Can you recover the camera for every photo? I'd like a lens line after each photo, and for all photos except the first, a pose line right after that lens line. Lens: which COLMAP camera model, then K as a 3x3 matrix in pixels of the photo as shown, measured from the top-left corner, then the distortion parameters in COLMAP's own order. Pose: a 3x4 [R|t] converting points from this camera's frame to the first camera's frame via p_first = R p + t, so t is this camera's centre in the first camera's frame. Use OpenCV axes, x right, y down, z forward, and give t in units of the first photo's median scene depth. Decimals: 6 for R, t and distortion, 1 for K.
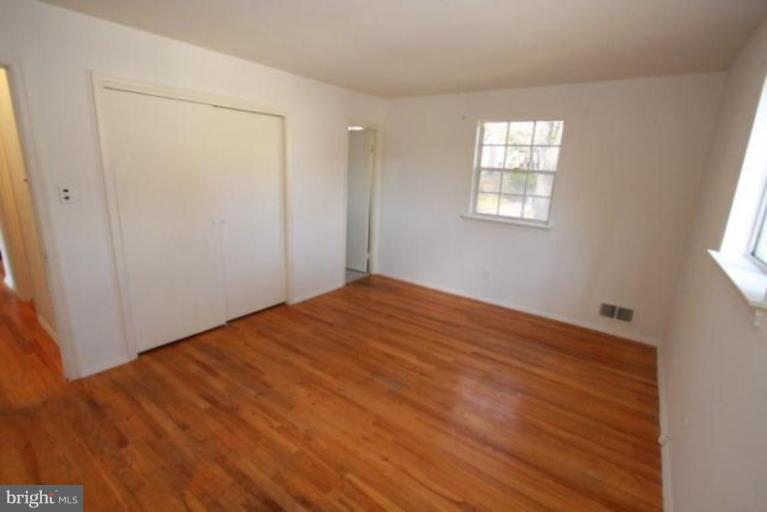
lens RADIAL K [[356.3, 0, 383.5], [0, 356.3, 256.0], [0, 0, 1]] dist [-0.010725, 0.000169]
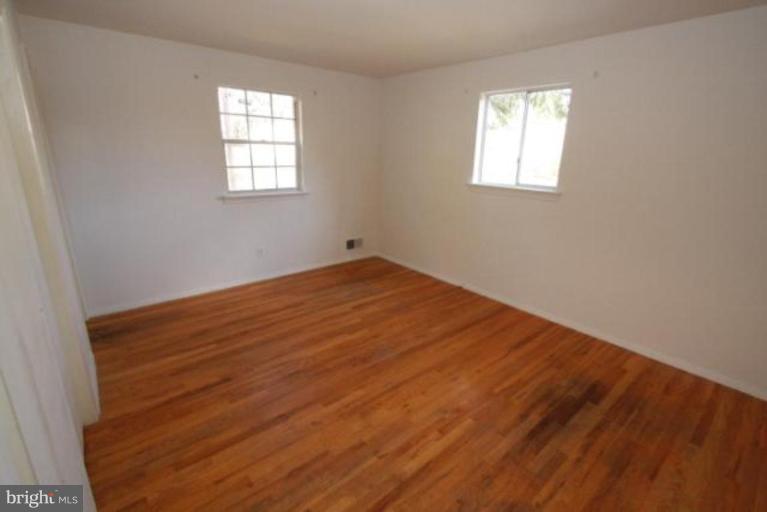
lens RADIAL K [[356.3, 0, 383.5], [0, 356.3, 256.0], [0, 0, 1]] dist [-0.010725, 0.000169]
pose [[0.228158, -0.315254, 0.921172, -0.631660], [0.223771, 0.937779, 0.265514, -0.144128], [-0.947560, 0.145552, 0.284507, 0.486492]]
